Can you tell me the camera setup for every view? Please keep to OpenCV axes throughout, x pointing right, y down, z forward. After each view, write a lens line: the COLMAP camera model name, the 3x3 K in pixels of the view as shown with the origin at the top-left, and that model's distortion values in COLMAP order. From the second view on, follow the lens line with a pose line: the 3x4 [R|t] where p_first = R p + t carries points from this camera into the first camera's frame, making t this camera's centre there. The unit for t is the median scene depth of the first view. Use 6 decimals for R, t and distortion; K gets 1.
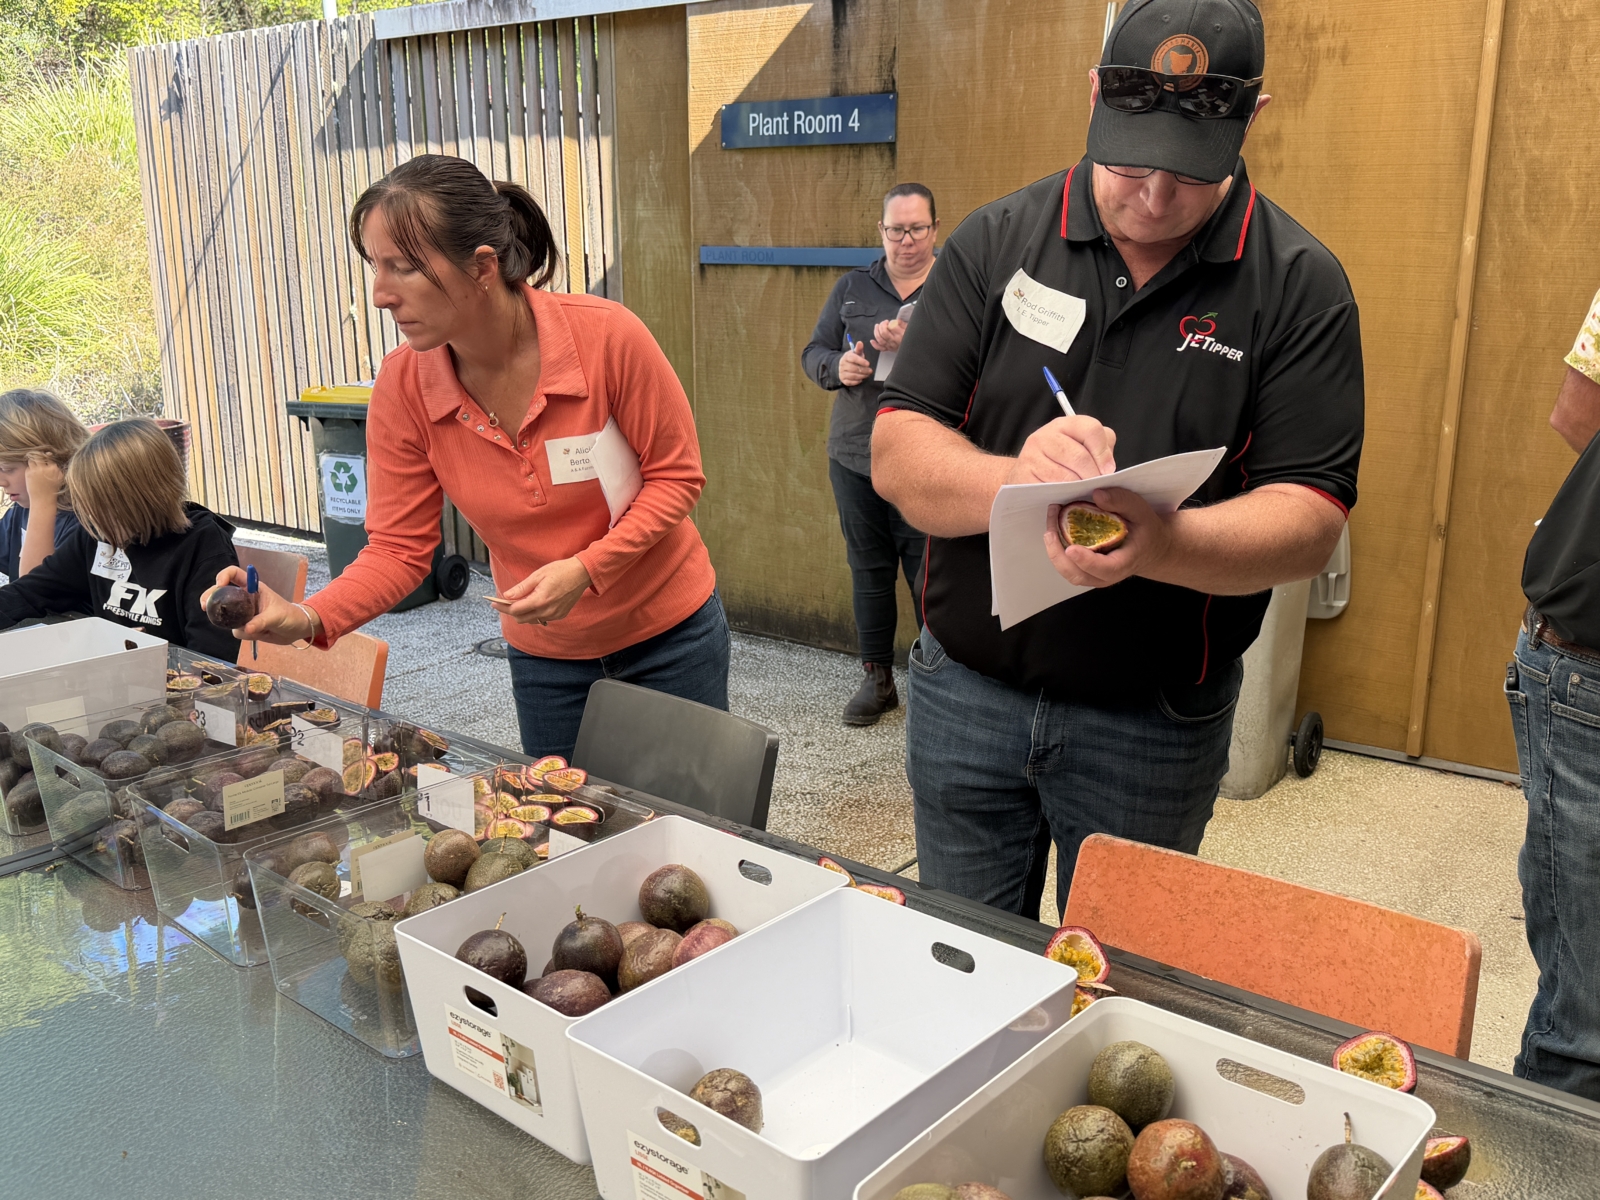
lens RADIAL K [[1454.8, 0, 793.7], [0, 1454.8, 632.6], [0, 0, 1]] dist [0.023583, -0.111886]
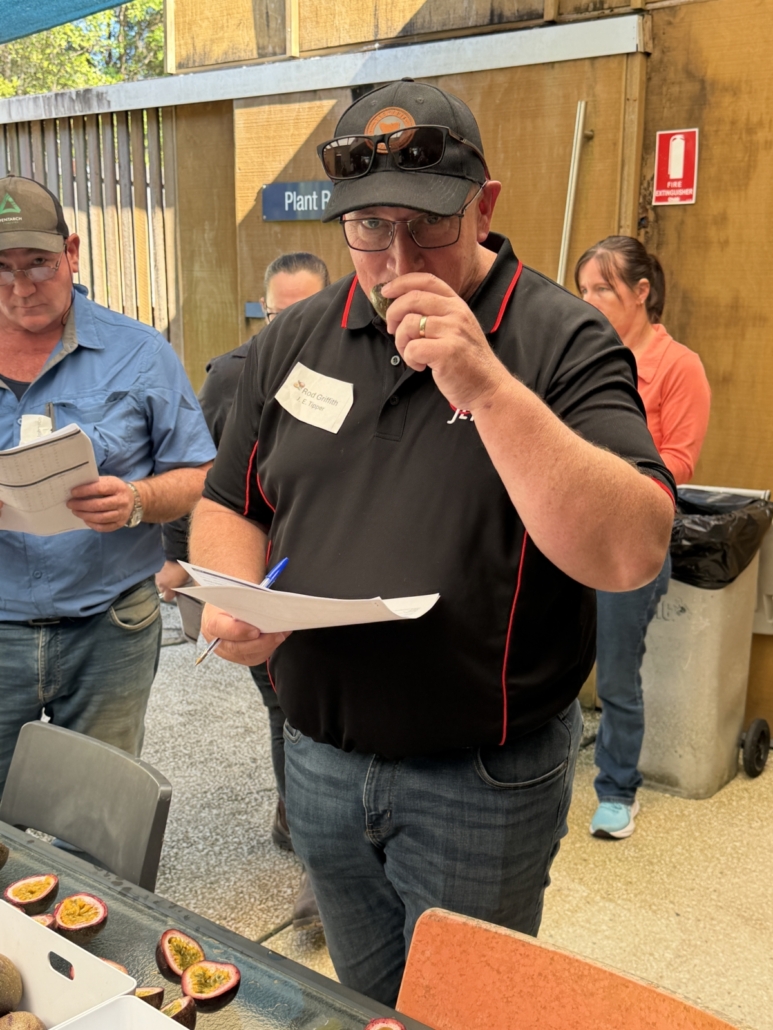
lens RADIAL K [[1231.8, 0, 401.4], [0, 1231.8, 522.0], [0, 0, 1]] dist [-0.012749, 0.000000]
pose [[0.999893, 0.003939, 0.014055, 0.063376], [-0.002895, 0.997288, -0.073541, -0.025242], [-0.014307, 0.073492, 0.997193, 0.044648]]
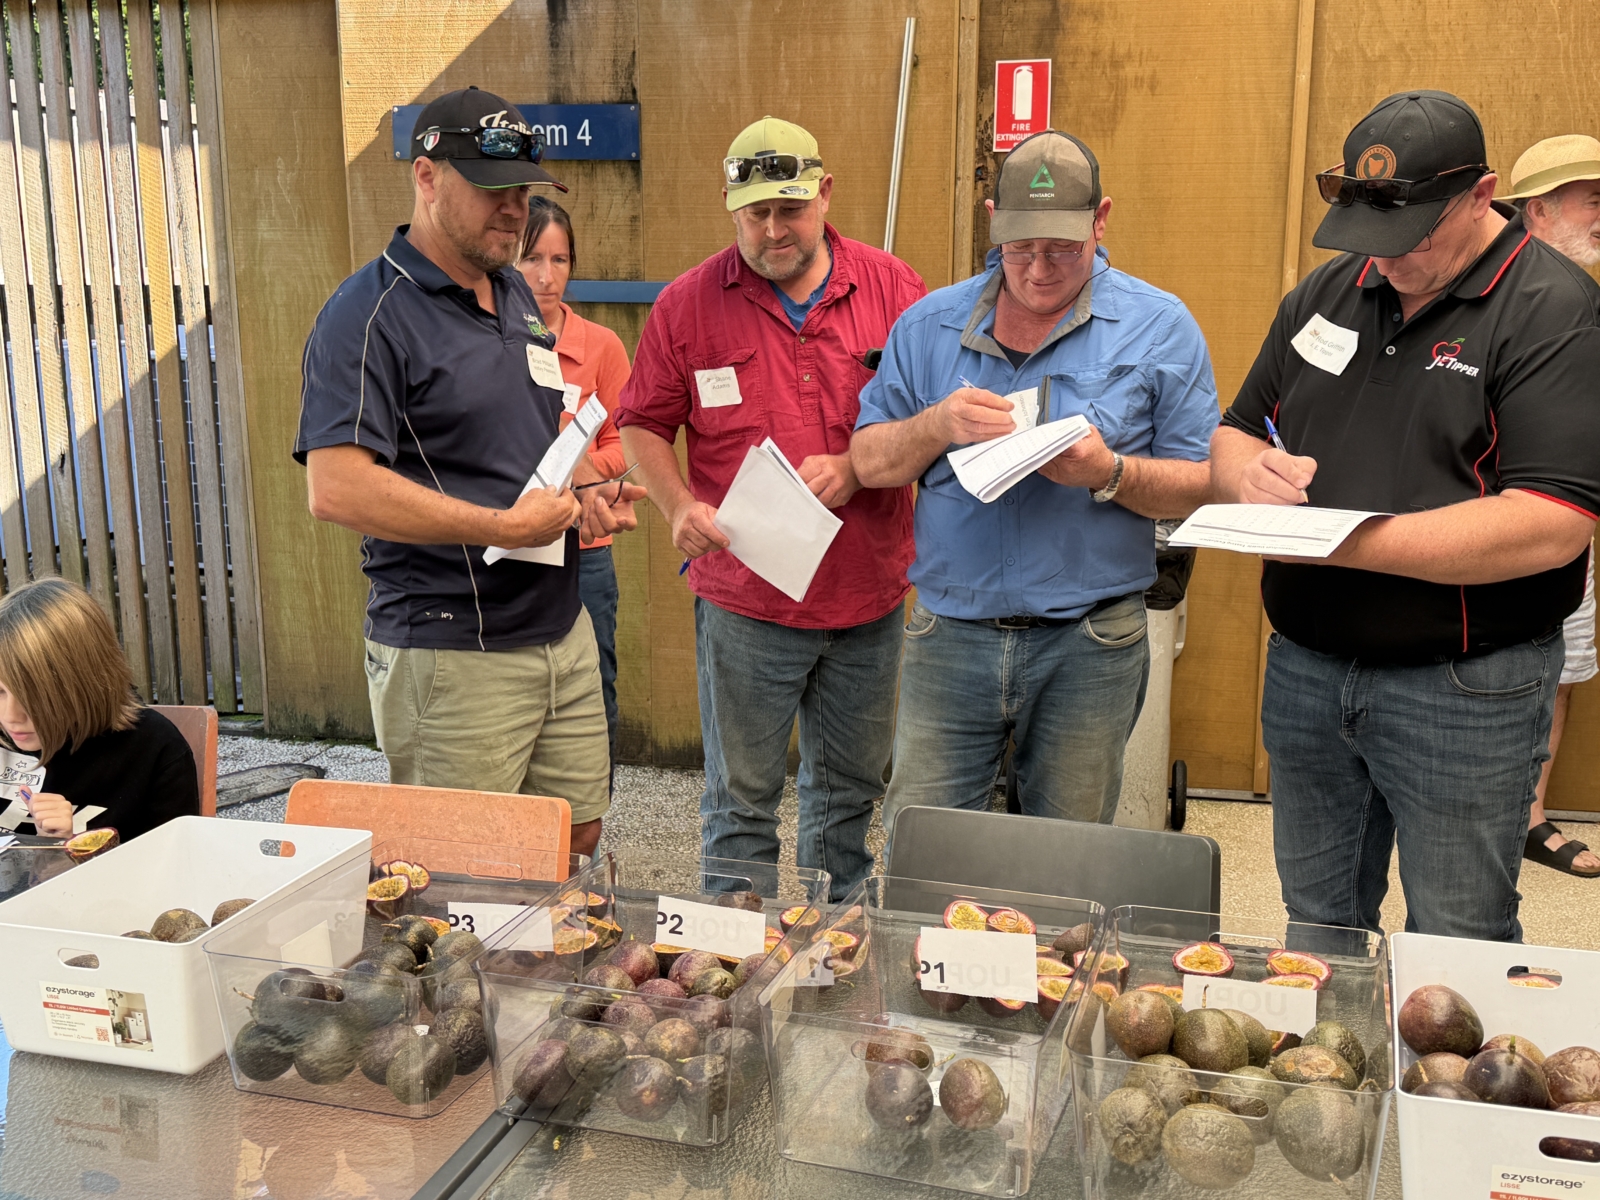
lens RADIAL K [[1802.9, 0, 794.4], [0, 1802.9, 633.7], [0, 0, 1]] dist [0.007821, 0.000000]
pose [[0.909452, -0.072942, 0.409360, -0.357129], [0.101697, 0.993613, -0.048887, 0.003548], [-0.403180, 0.086092, 0.911062, 0.020351]]
